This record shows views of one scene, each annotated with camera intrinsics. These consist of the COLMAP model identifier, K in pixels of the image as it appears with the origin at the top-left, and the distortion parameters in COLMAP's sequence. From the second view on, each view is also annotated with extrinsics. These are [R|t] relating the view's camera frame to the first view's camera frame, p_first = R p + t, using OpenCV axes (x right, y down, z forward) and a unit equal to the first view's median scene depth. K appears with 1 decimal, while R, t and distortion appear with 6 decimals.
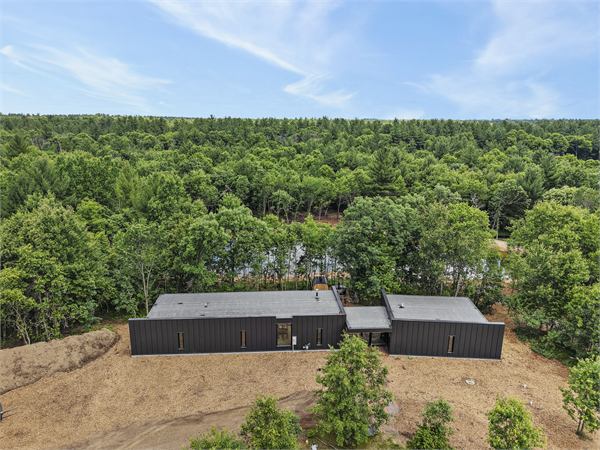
lens RADIAL K [[424.5, 0, 294.1], [0, 424.5, 223.6], [0, 0, 1]] dist [0.006967, -0.005001]
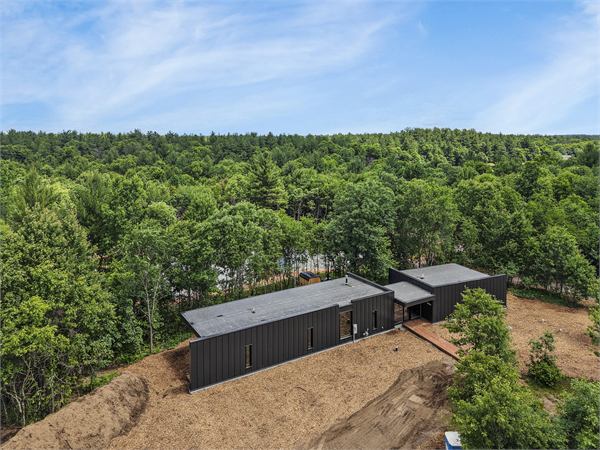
lens RADIAL K [[445.2, 0, 300.1], [0, 445.2, 148.1], [0, 0, 1]] dist [0.007043, -0.004007]
pose [[0.878432, -0.016933, 0.477567, -0.562675], [0.118637, 0.975812, -0.183622, 0.046795], [-0.462906, 0.217956, 0.859193, 0.103451]]
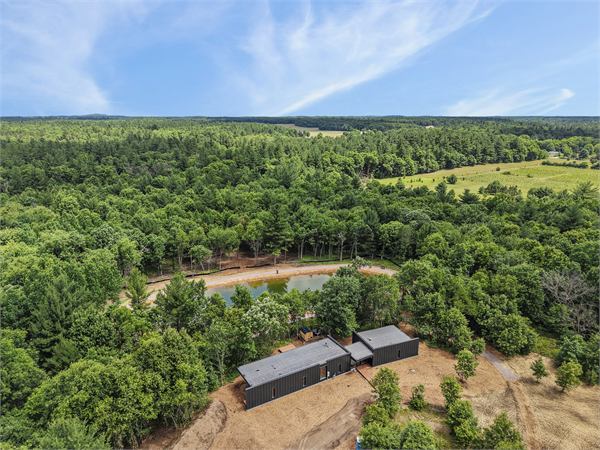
lens RADIAL K [[429.3, 0, 300.0], [0, 429.3, 225.0], [0, 0, 1]] dist [0.007742, -0.009647]
pose [[0.886097, -0.124379, 0.446499, -0.817706], [0.110953, 0.992235, 0.056212, -0.454968], [-0.450024, -0.000269, 0.893017, -0.561266]]
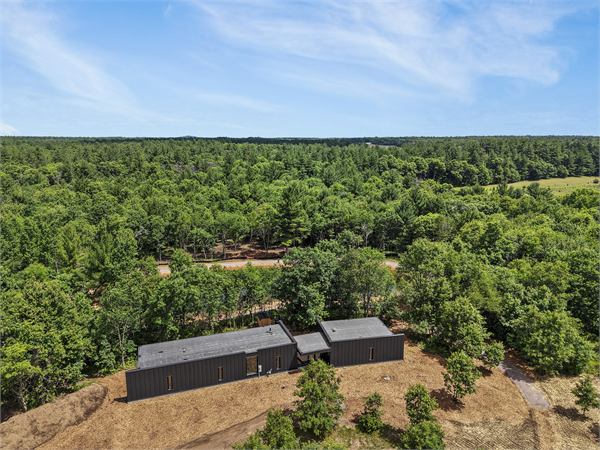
lens RADIAL K [[429.3, 0, 300.0], [0, 429.3, 225.0], [0, 0, 1]] dist [0.007742, -0.009647]
pose [[0.959962, -0.063389, 0.272862, -0.205678], [0.071823, 0.997196, -0.021022, -0.120910], [-0.270765, 0.039778, 0.961823, -0.301838]]
